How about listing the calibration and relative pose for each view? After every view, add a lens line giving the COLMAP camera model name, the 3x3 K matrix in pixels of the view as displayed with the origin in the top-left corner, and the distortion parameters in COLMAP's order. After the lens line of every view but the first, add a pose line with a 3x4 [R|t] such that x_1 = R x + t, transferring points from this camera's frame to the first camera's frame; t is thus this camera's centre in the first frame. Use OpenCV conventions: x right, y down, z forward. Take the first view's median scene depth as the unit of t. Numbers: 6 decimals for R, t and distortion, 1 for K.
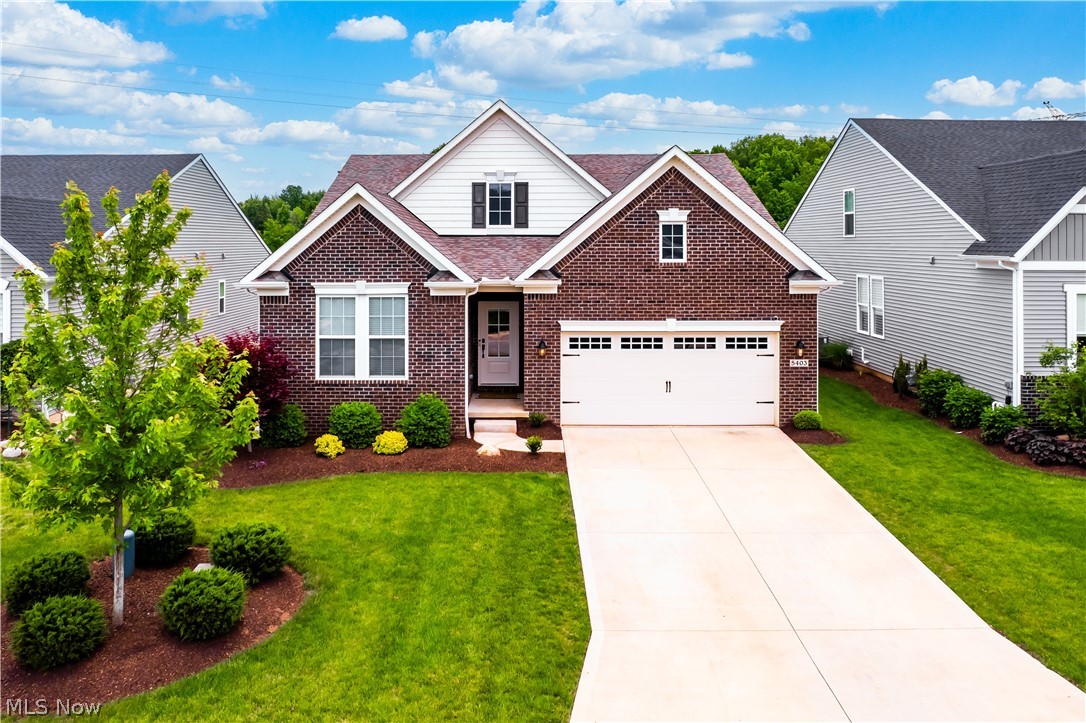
lens RADIAL K [[820.4, 0, 500.3], [0, 820.4, 323.8], [0, 0, 1]] dist [-0.045906, -0.000177]
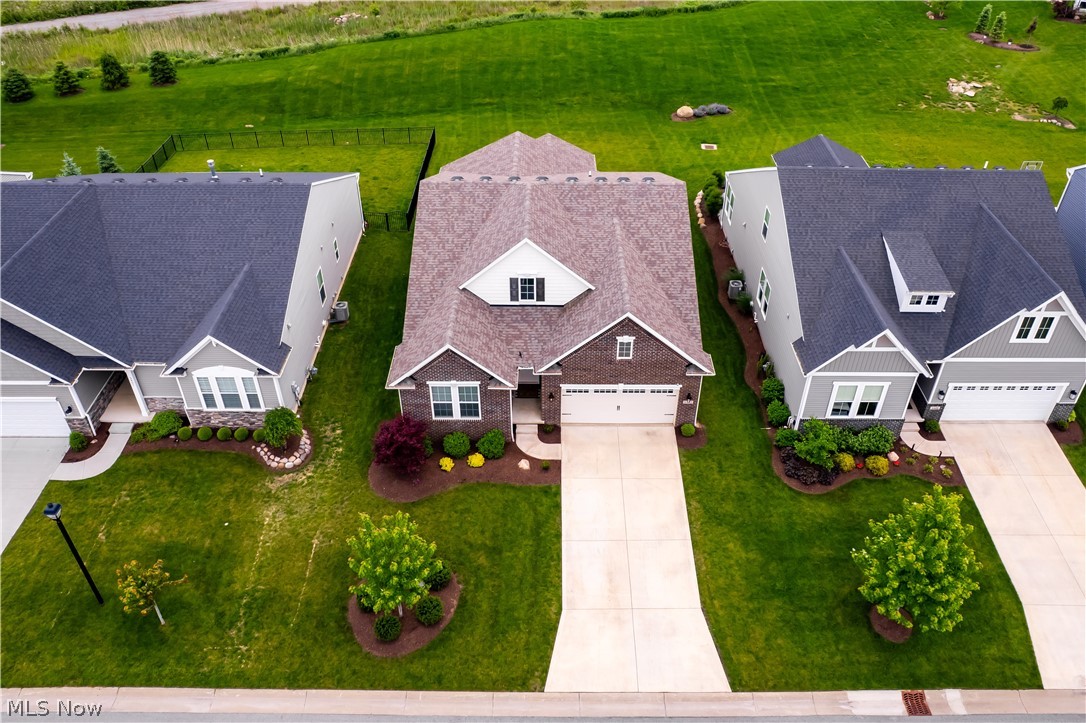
lens RADIAL K [[820.4, 0, 541.9], [0, 820.4, 359.9], [0, 0, 1]] dist [-0.045906, -0.000177]
pose [[0.999870, -0.012738, 0.009910, 0.012370], [0.003910, 0.786920, 0.617043, -1.209553], [-0.015658, -0.616923, 0.786867, -0.424614]]
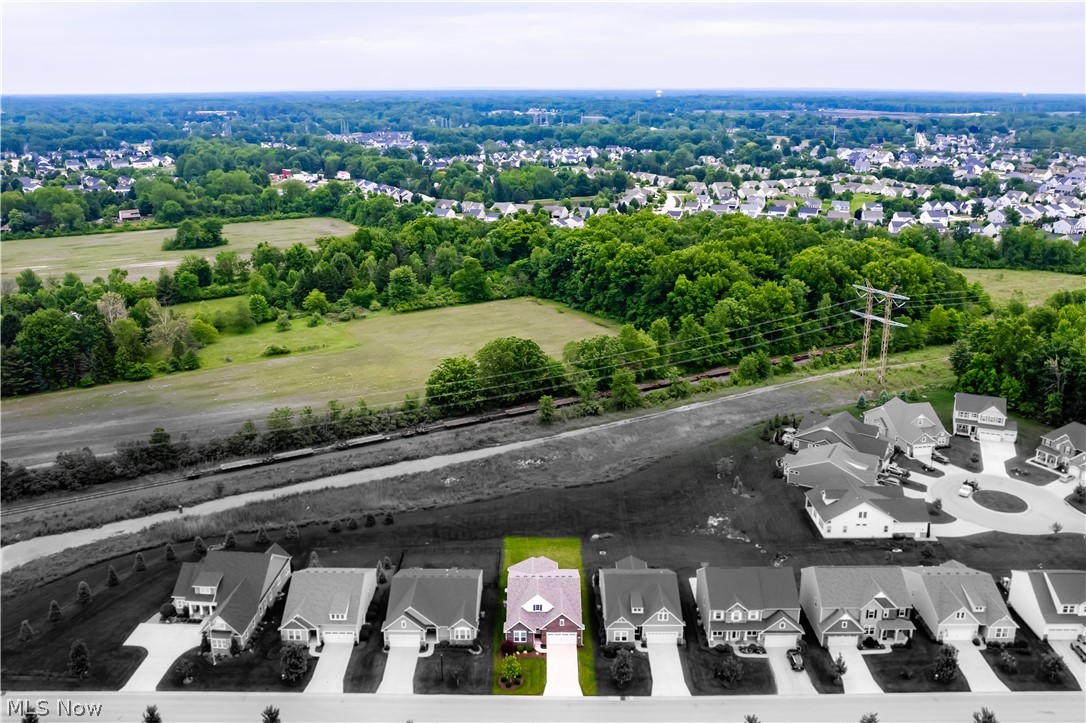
lens RADIAL K [[820.4, 0, 541.3], [0, 820.4, 362.4], [0, 0, 1]] dist [-0.045906, -0.000177]
pose [[0.999644, -0.006395, 0.025909, -0.150565], [-0.001067, 0.960512, 0.278237, -4.442516], [-0.026665, -0.278166, 0.960163, -5.445212]]
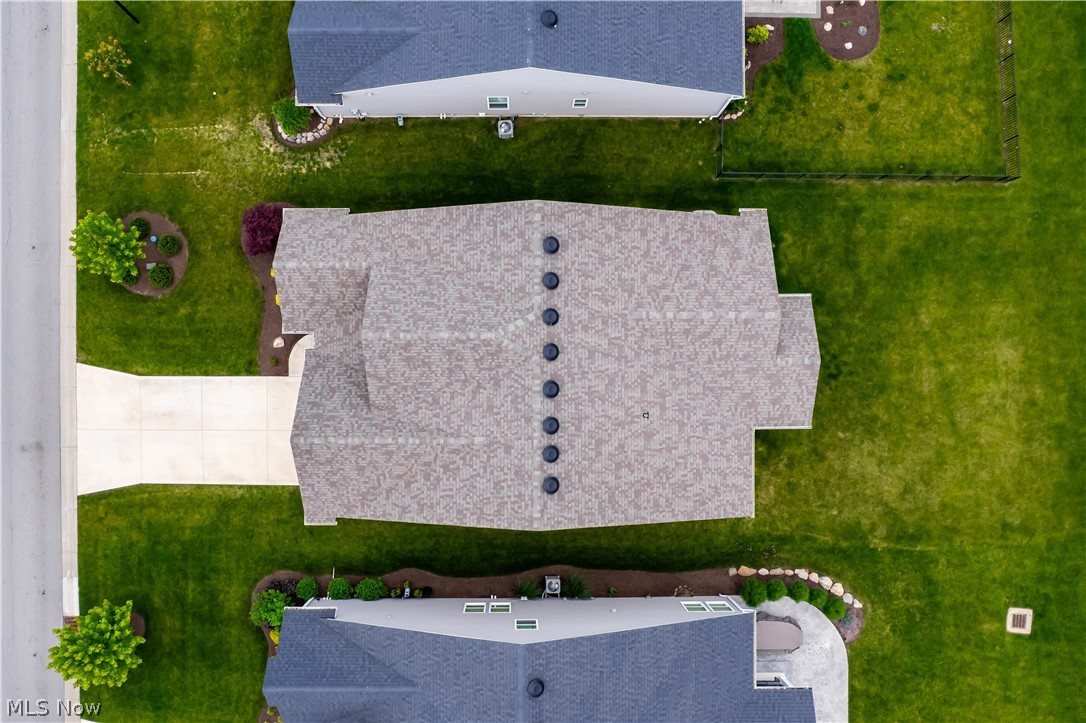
lens RADIAL K [[974.9, 0, 542.6], [0, 974.9, 365.9], [0, 0, 1]] dist [-0.043780, -0.015303]
pose [[0.025303, 0.999472, -0.020363, 0.115876], [-0.000125, 0.020373, 0.999792, -2.341835], [0.999680, -0.025295, 0.000640, 1.631218]]
